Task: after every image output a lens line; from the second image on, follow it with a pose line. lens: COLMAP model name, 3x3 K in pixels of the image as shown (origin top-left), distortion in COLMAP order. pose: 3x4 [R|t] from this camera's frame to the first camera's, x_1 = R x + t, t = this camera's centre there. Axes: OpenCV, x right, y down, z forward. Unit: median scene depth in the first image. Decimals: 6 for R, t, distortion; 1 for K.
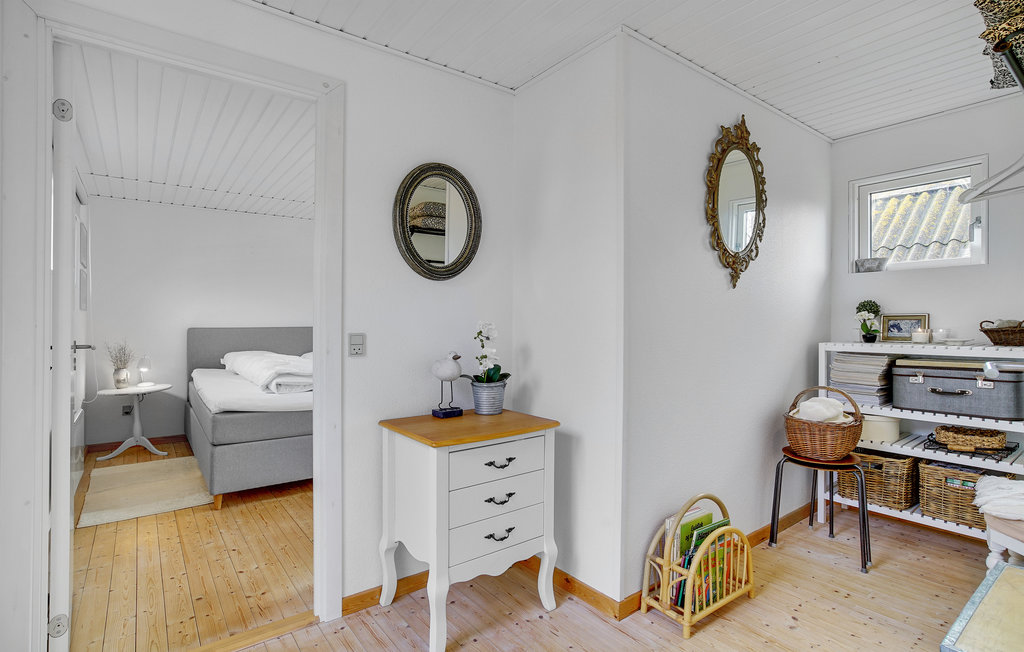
lens RADIAL K [[518.9, 0, 520.1], [0, 518.9, 323.7], [0, 0, 1]] dist [-0.003220, -0.000146]
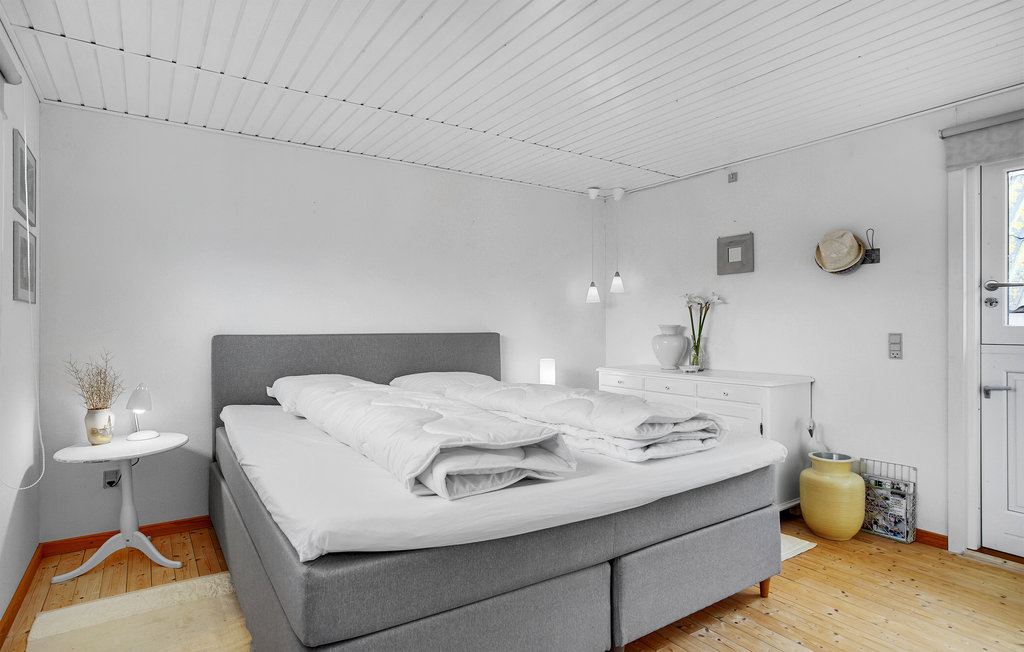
lens RADIAL K [[550.5, 0, 514.1], [0, 550.5, 332.2], [0, 0, 1]] dist [0.001811, 0.001205]
pose [[0.999013, 0.001425, -0.044404, -0.299732], [-0.001066, 0.999967, 0.008106, -0.000432], [0.044414, -0.008051, 0.998981, 0.429748]]
